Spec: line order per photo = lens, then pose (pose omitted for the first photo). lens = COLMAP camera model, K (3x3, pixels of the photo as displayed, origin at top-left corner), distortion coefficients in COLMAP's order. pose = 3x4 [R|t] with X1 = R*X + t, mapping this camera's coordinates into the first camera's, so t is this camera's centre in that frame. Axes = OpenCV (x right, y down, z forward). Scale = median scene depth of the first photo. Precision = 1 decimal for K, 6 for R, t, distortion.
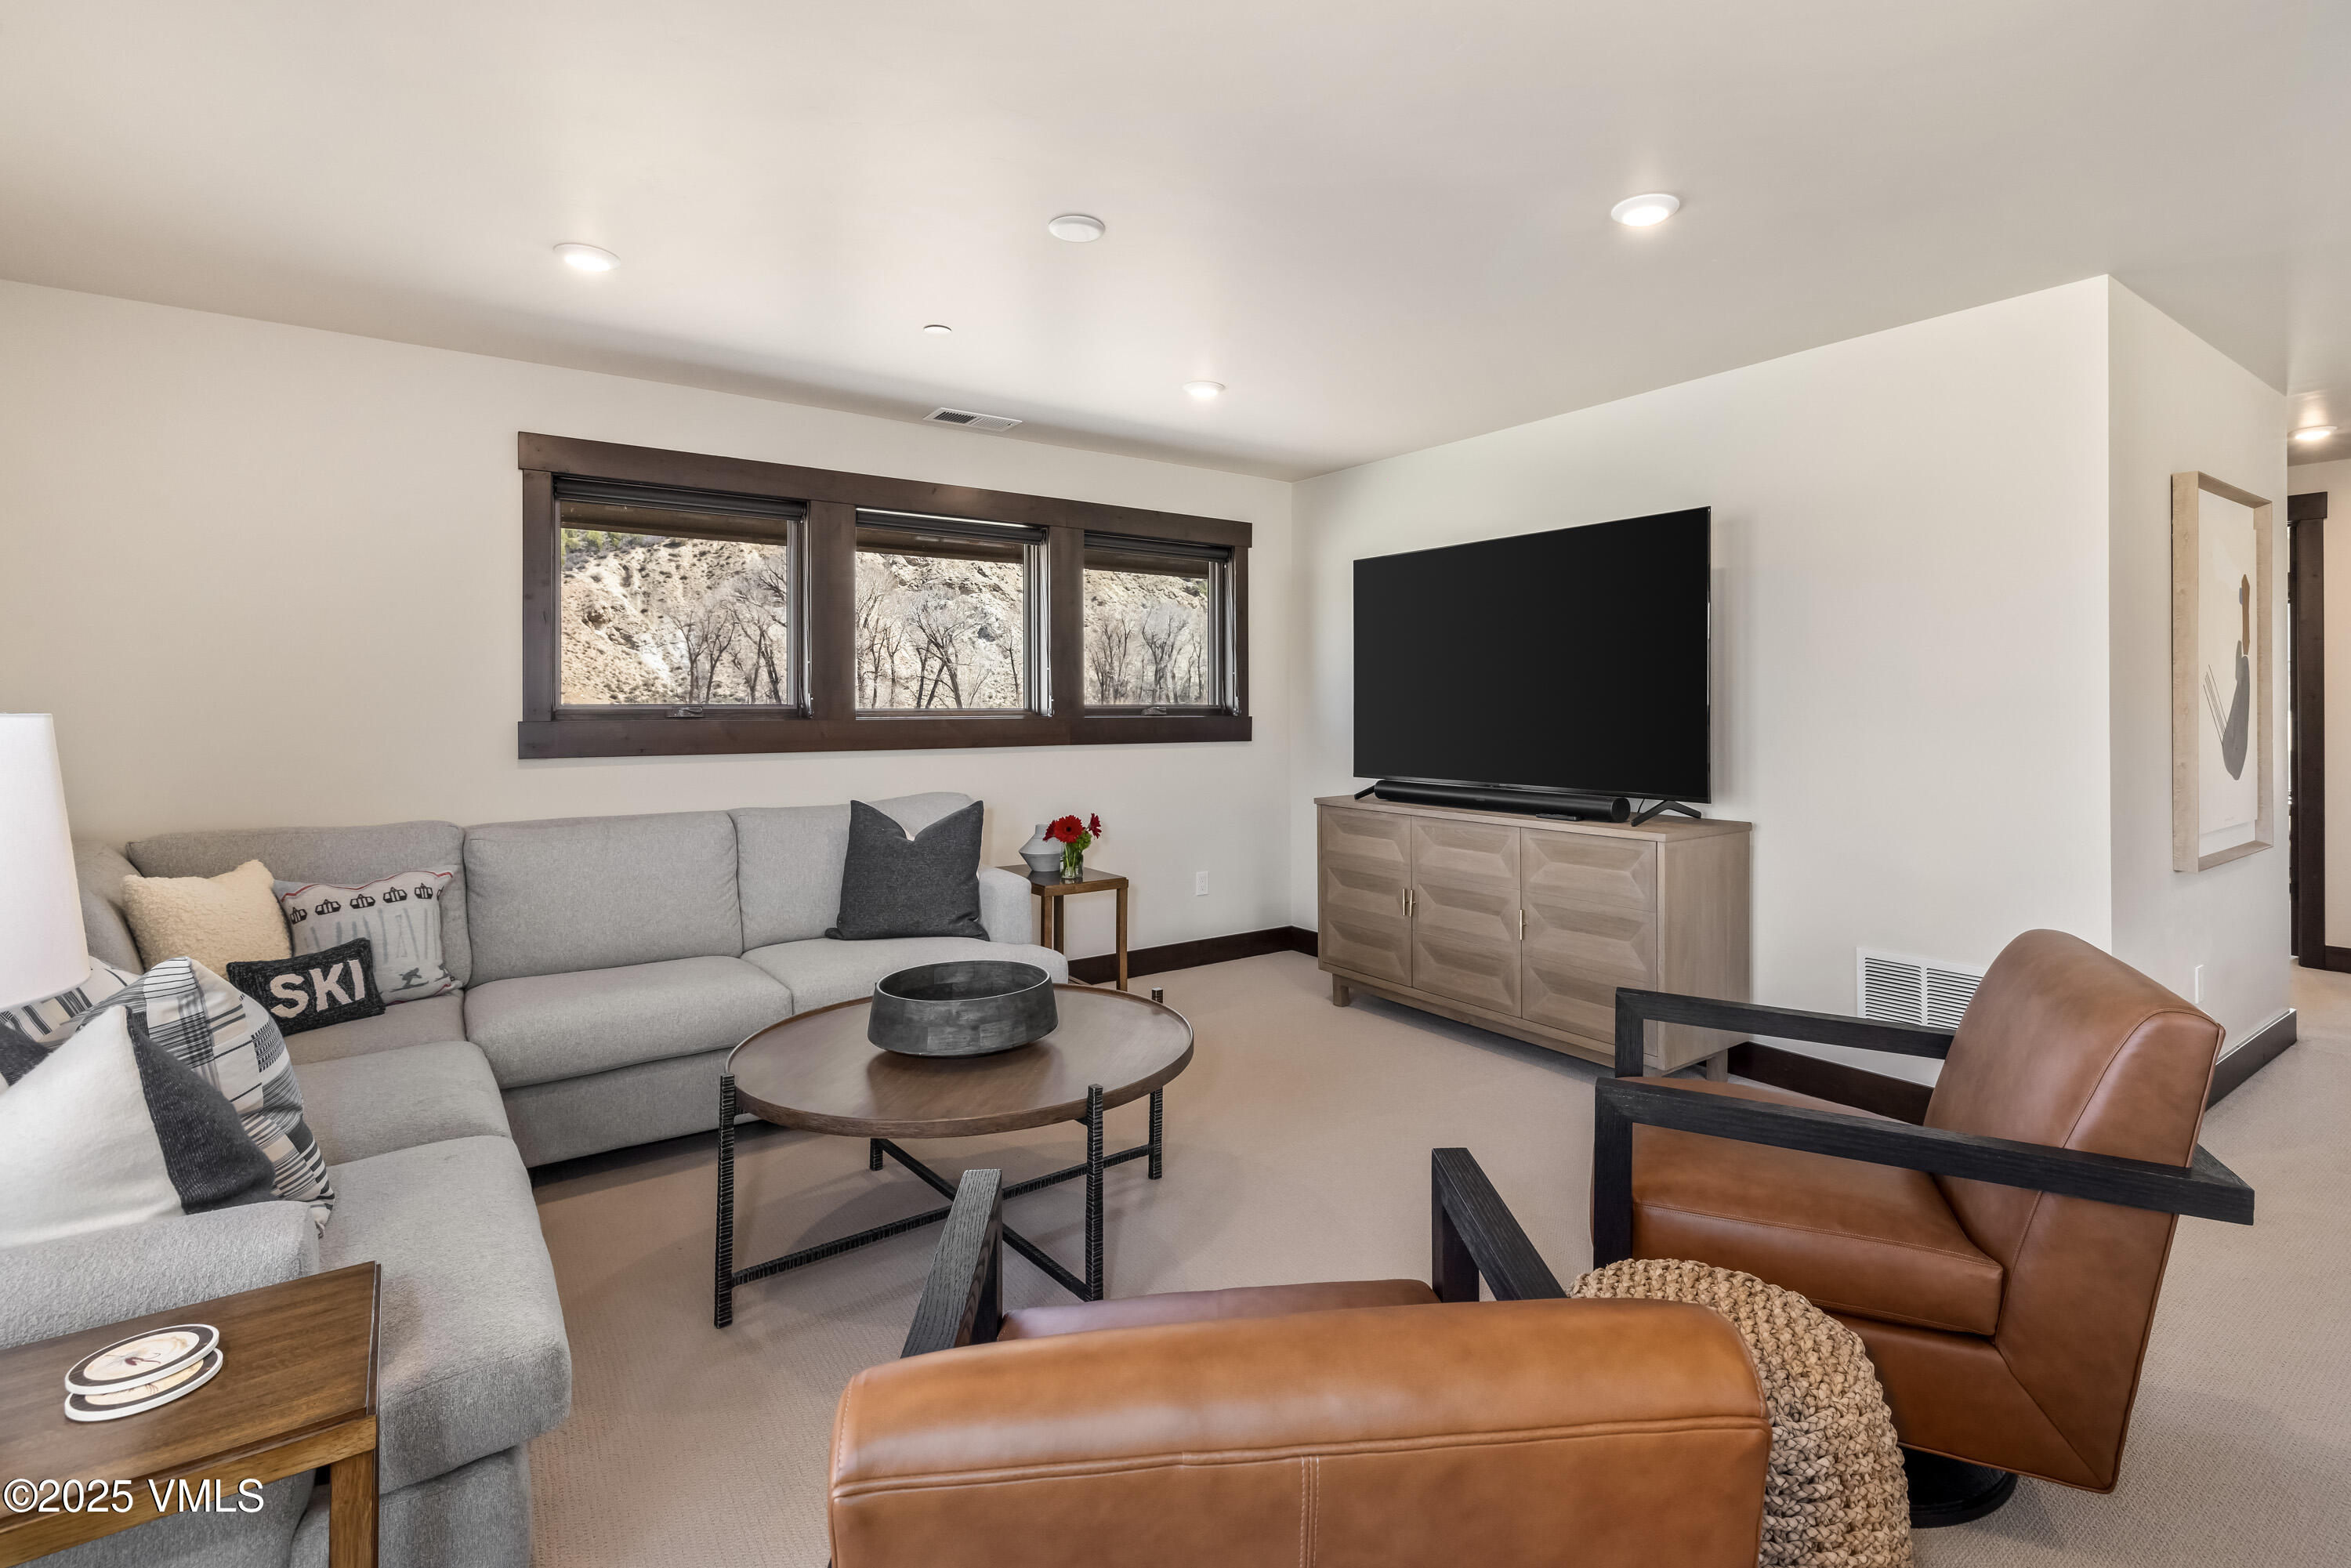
lens RADIAL K [[1110.4, 0, 1185.2], [0, 1110.4, 711.0], [0, 0, 1]] dist [-0.000985, -0.000090]
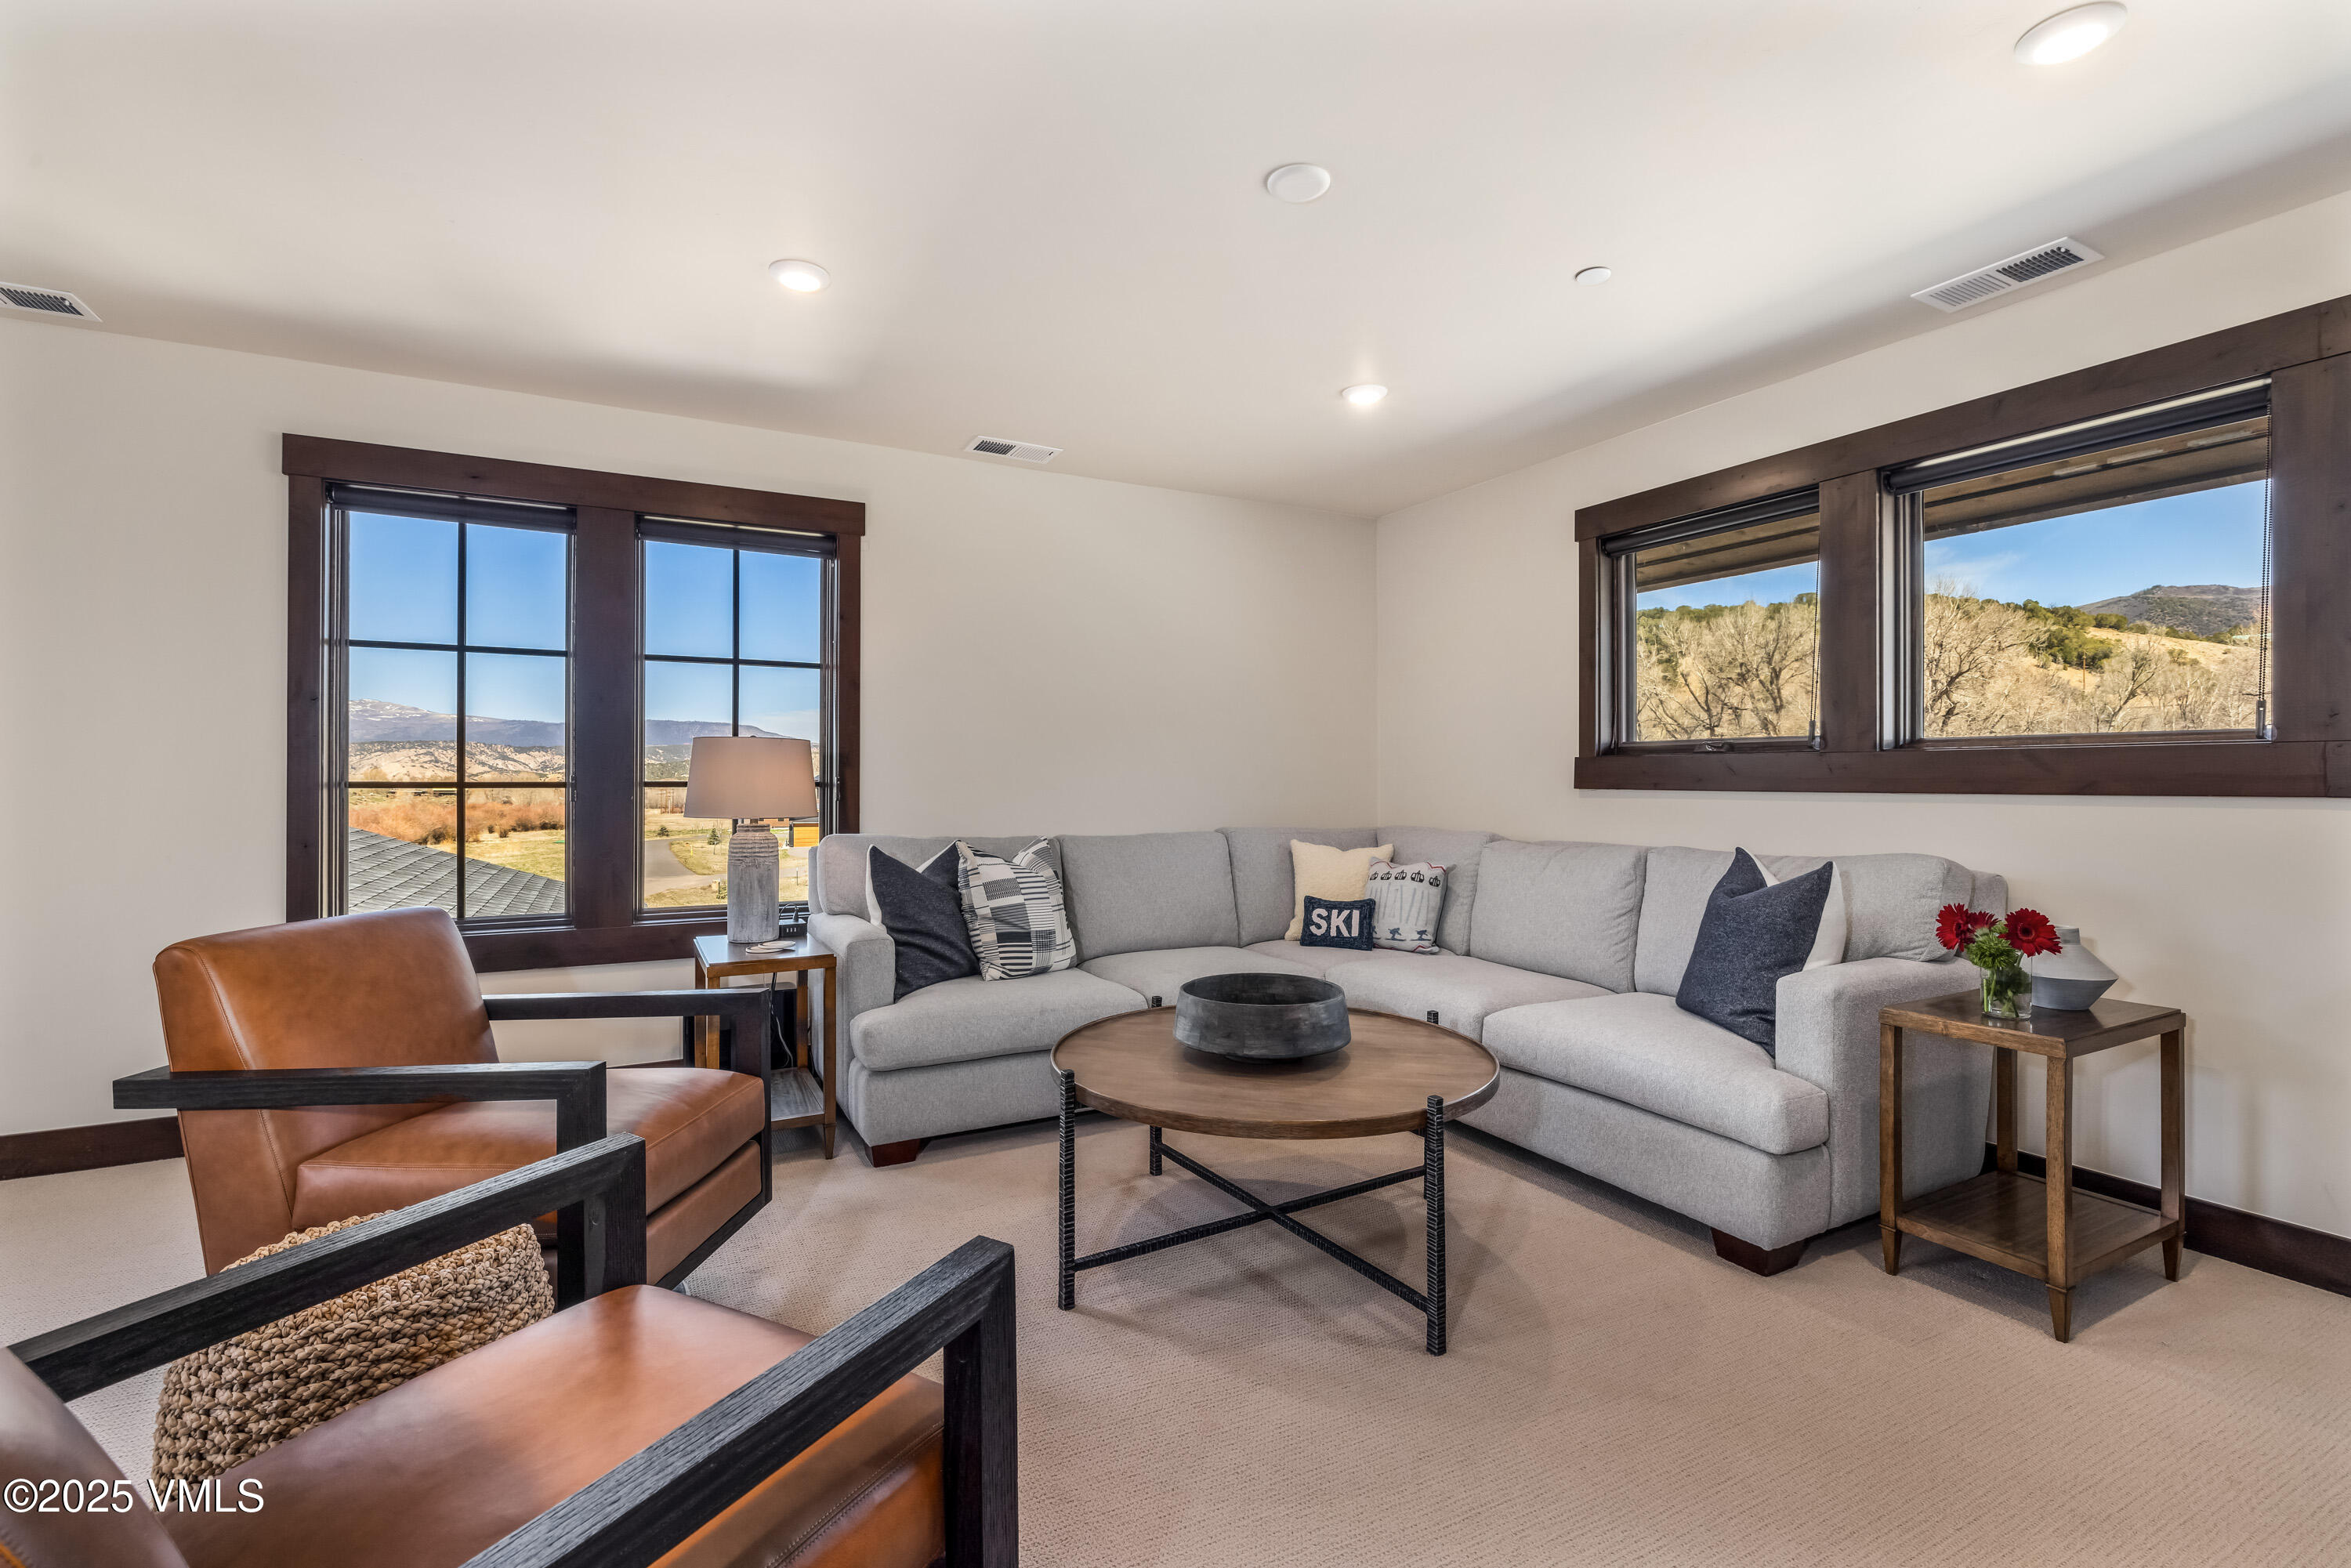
lens RADIAL K [[1035.7, 0, 1182.2], [0, 1035.7, 768.3], [0, 0, 1]] dist [-0.001167, -0.000123]
pose [[-0.108619, -0.003363, -0.994078, 0.544640], [-0.002829, 0.999991, -0.003074, 0.027200], [0.994079, 0.002478, -0.108627, 0.722064]]
